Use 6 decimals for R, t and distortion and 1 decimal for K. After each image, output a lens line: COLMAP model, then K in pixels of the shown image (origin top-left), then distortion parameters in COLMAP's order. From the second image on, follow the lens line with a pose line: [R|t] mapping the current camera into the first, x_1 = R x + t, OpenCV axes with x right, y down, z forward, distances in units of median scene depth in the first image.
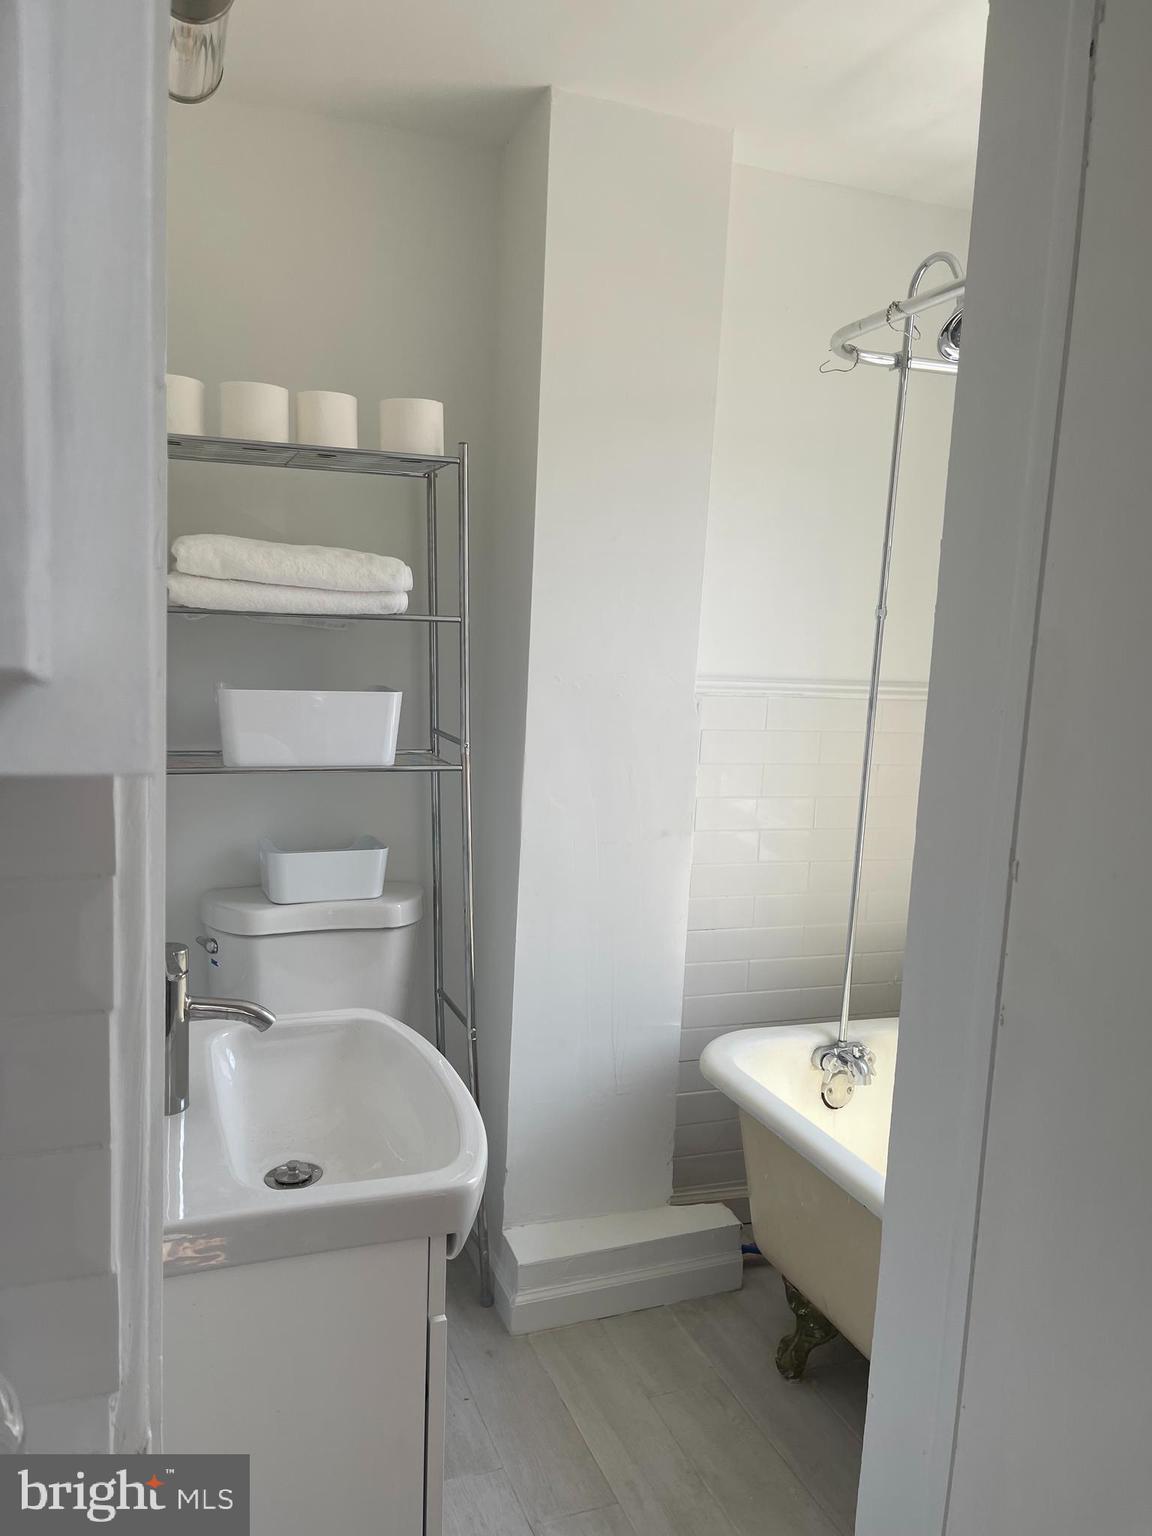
lens RADIAL K [[1160.9, 0, 575.9], [0, 1160.9, 801.8], [0, 0, 1]] dist [0.096083, -0.122041]
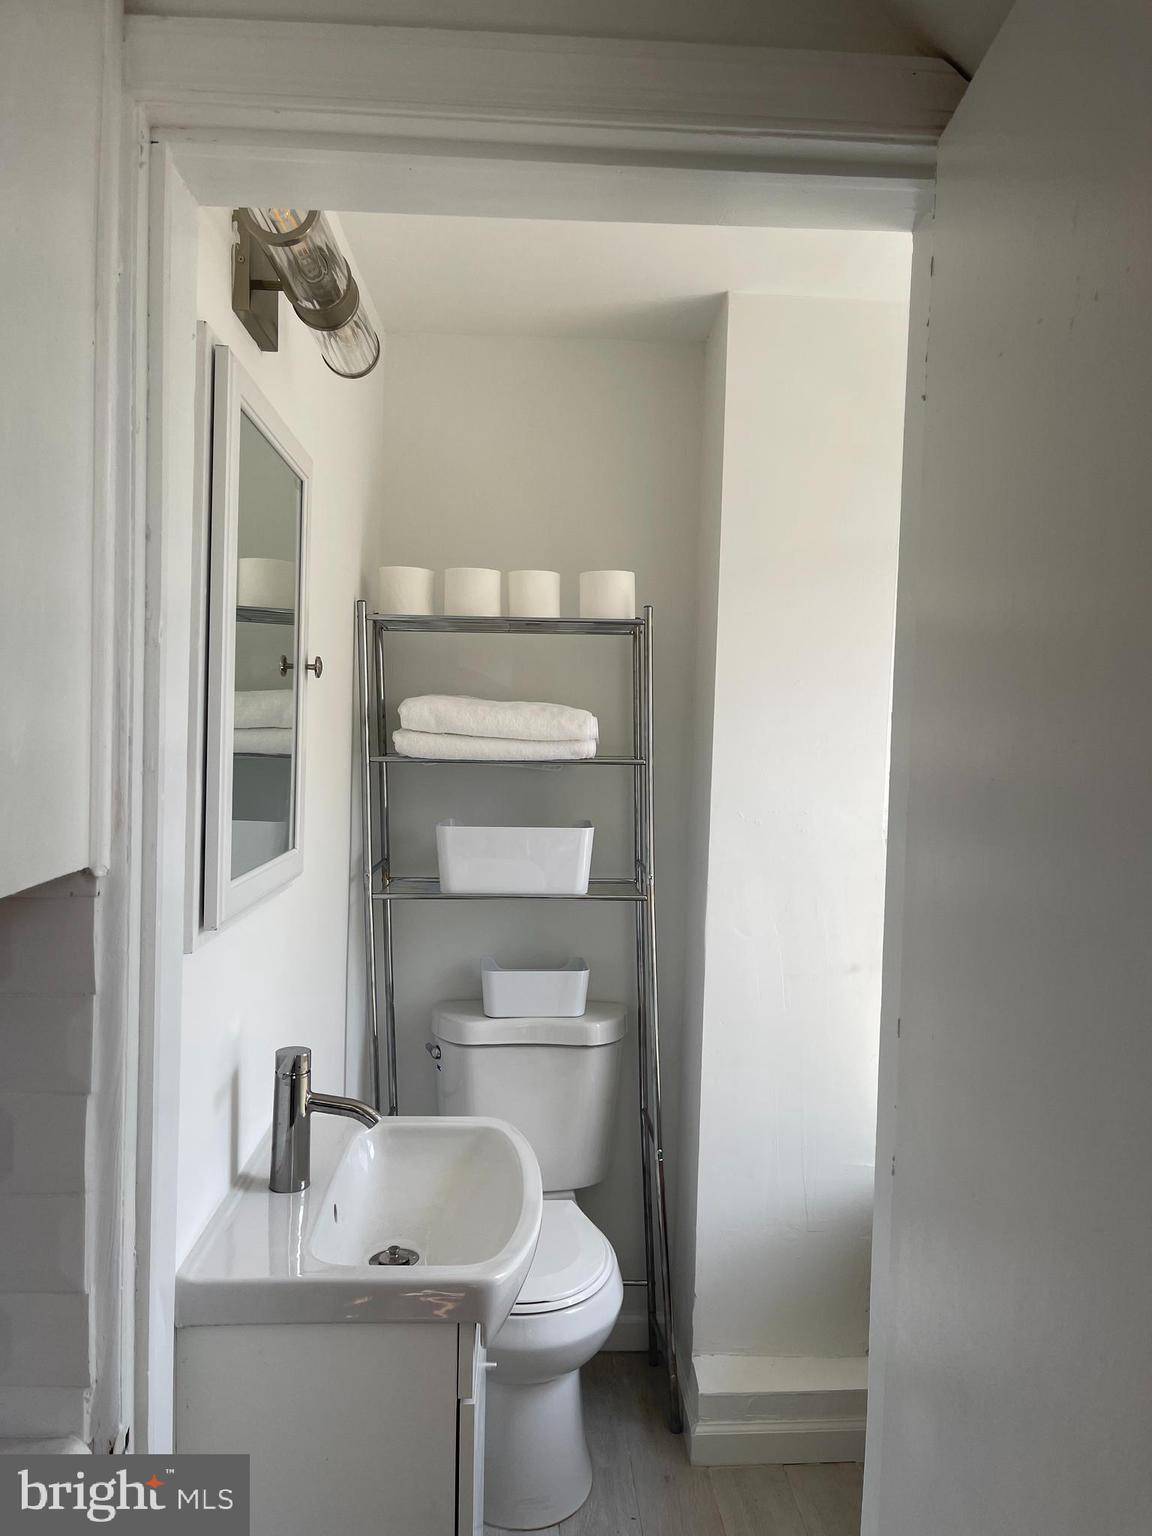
lens RADIAL K [[1160.9, 0, 575.9], [0, 1160.9, 801.8], [0, 0, 1]] dist [0.096083, -0.122041]
pose [[0.954331, -0.000952, -0.298750, 0.166162], [-0.028852, 0.995027, -0.095338, -0.014103], [0.297355, 0.099604, 0.949557, -0.051610]]
